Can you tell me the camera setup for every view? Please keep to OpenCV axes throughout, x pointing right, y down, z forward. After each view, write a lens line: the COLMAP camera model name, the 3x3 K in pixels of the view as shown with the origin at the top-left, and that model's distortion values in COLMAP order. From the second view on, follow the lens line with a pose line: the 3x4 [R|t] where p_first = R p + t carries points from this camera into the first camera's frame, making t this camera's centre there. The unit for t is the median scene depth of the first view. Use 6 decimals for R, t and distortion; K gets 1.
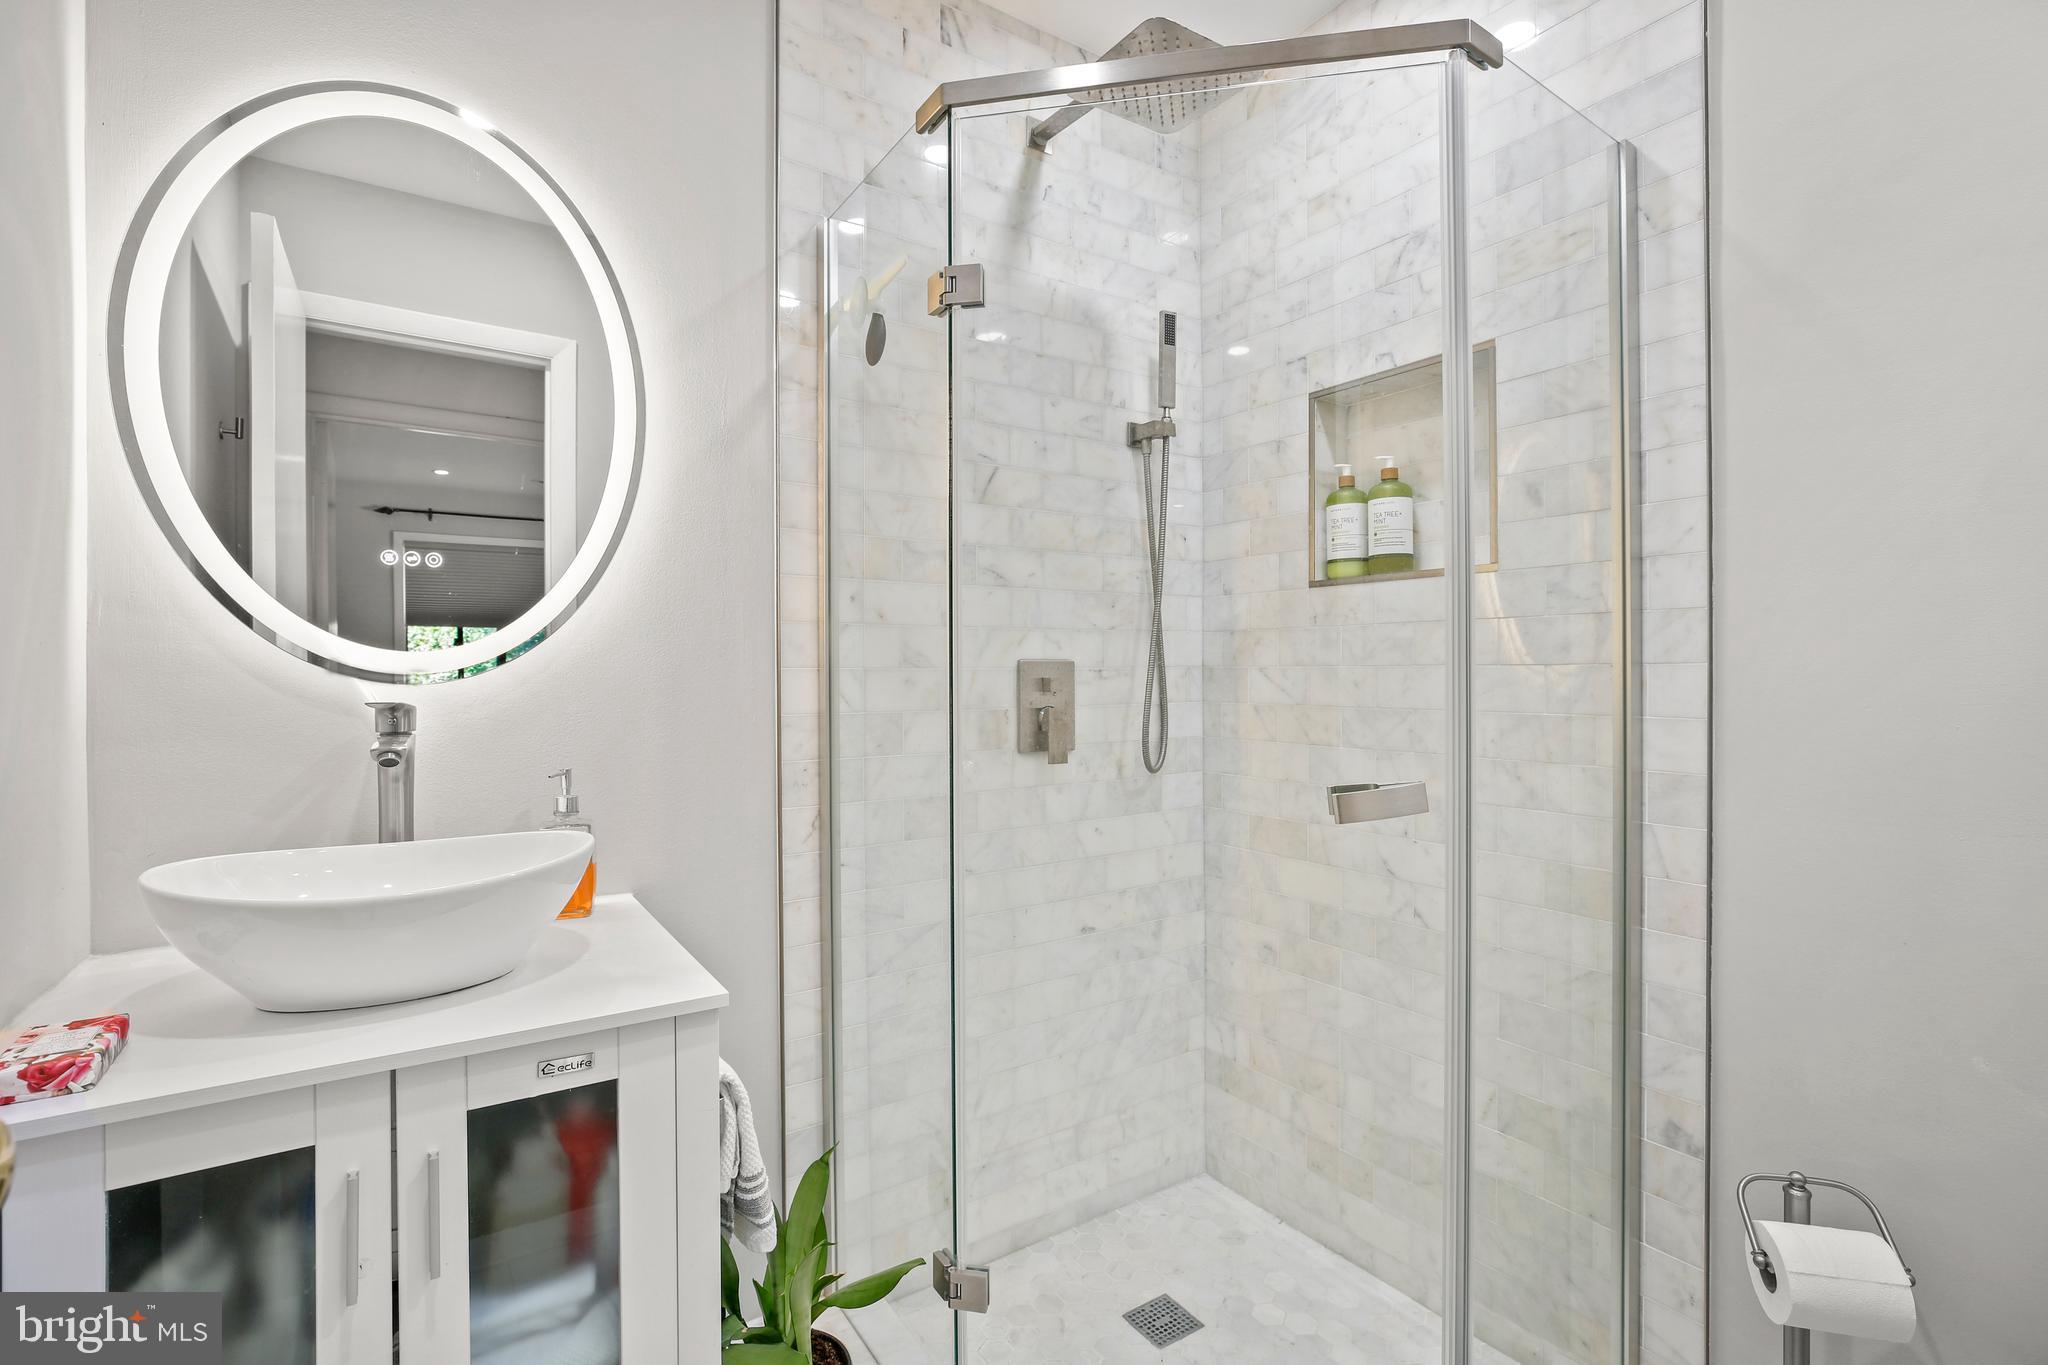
lens RADIAL K [[940.6, 0, 1021.5], [0, 940.6, 683.3], [0, 0, 1]] dist [-0.005788, -0.000306]
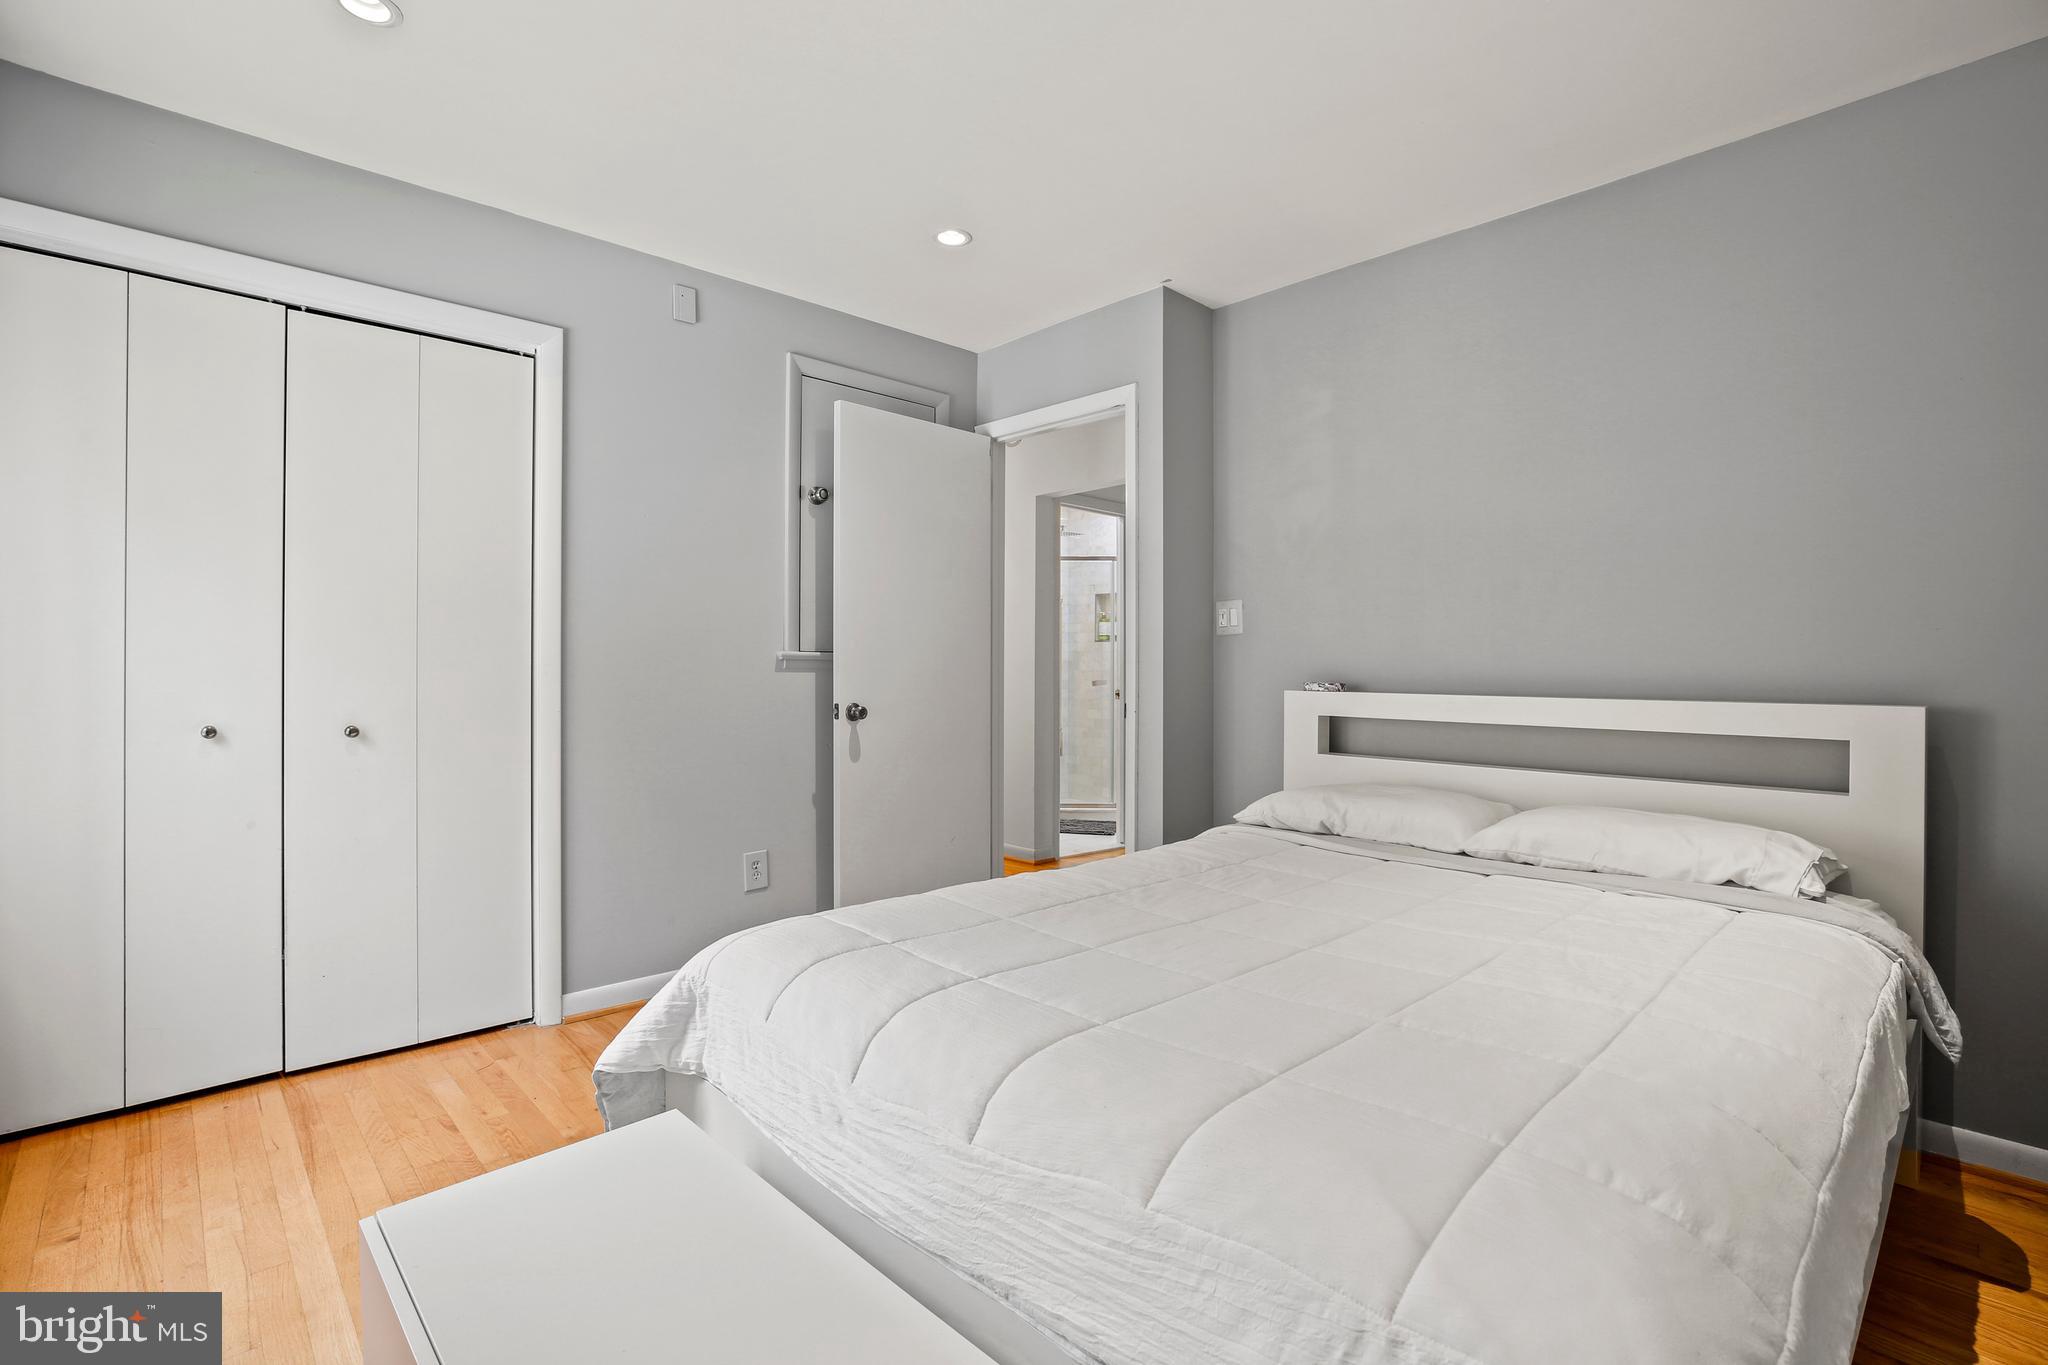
lens RADIAL K [[940.6, 0, 1023.7], [0, 940.6, 677.5], [0, 0, 1]] dist [-0.005788, -0.000306]
pose [[0.986779, 0.005990, 0.161960, -0.650451], [-0.005679, 0.999981, -0.002380, 0.060900], [-0.161971, 0.001429, 0.986794, -2.940627]]
